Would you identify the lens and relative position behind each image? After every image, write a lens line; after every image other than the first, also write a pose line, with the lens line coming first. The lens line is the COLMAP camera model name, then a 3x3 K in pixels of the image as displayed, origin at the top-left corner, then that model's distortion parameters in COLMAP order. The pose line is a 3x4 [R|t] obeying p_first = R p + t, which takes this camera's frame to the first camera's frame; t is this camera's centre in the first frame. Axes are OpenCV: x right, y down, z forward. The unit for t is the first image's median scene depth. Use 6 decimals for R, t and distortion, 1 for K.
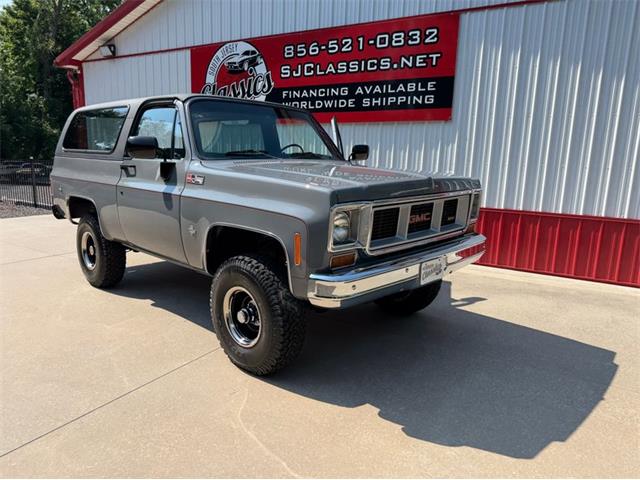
lens RADIAL K [[451.4, 0, 315.5], [0, 451.4, 243.2], [0, 0, 1]] dist [0.068194, -0.103759]
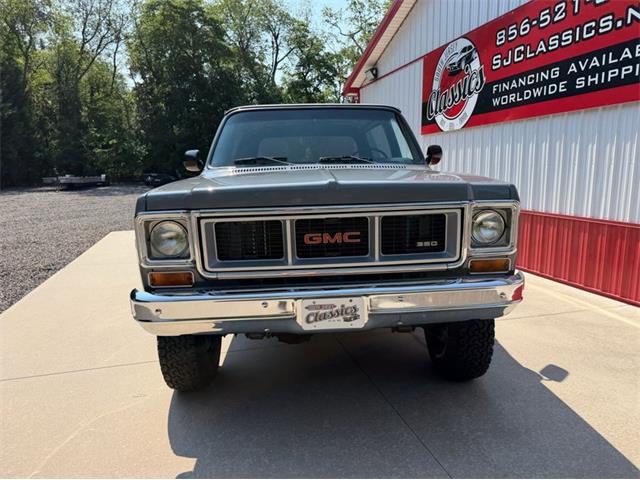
lens RADIAL K [[454.2, 0, 323.7], [0, 454.2, 240.6], [0, 0, 1]] dist [0.005080, -0.006575]
pose [[0.730201, 0.070498, -0.679585, 0.328717], [-0.094857, 0.995490, 0.001346, -0.023609], [0.676615, 0.063480, 0.733595, 0.215390]]
